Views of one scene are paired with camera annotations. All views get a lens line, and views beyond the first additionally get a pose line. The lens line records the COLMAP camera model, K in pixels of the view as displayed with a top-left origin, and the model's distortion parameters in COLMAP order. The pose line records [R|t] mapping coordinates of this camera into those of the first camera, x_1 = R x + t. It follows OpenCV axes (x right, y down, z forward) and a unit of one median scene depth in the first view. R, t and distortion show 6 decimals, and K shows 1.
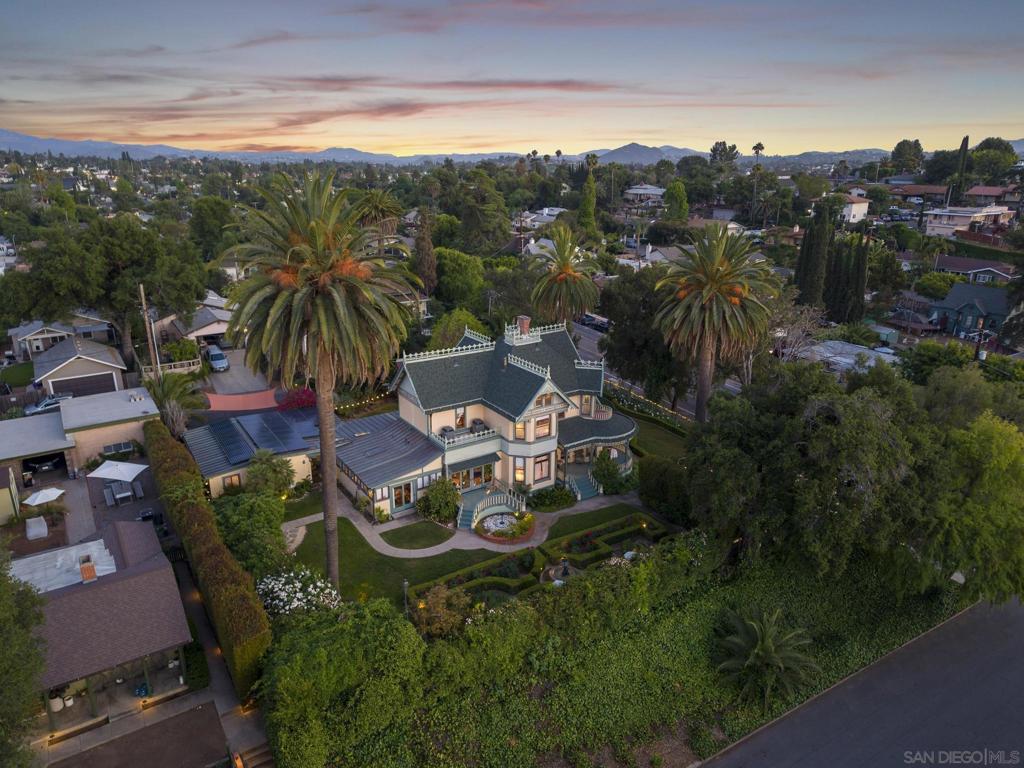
lens RADIAL K [[694.9, 0, 513.6], [0, 694.9, 380.1], [0, 0, 1]] dist [0.018026, -0.022863]
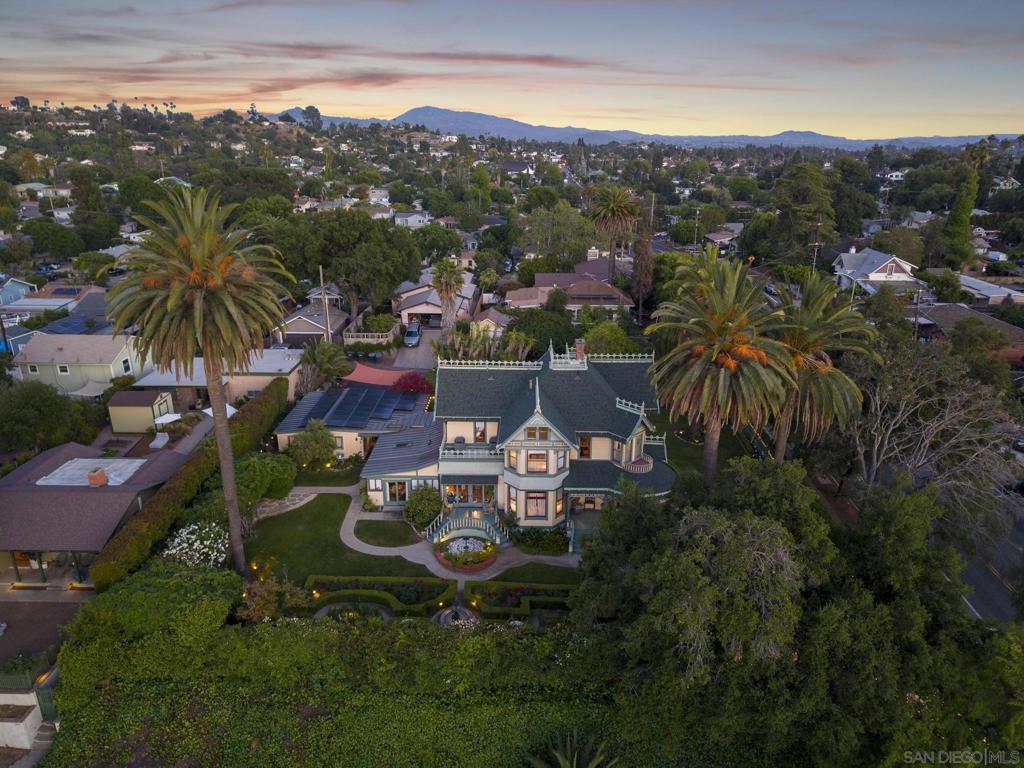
lens RADIAL K [[694.9, 0, 505.7], [0, 694.9, 383.5], [0, 0, 1]] dist [0.018026, -0.022863]
pose [[0.816801, 0.186818, -0.545834, 0.490933], [-0.172700, 0.981910, 0.077638, -0.098894], [0.550464, 0.030851, 0.834288, 0.203846]]
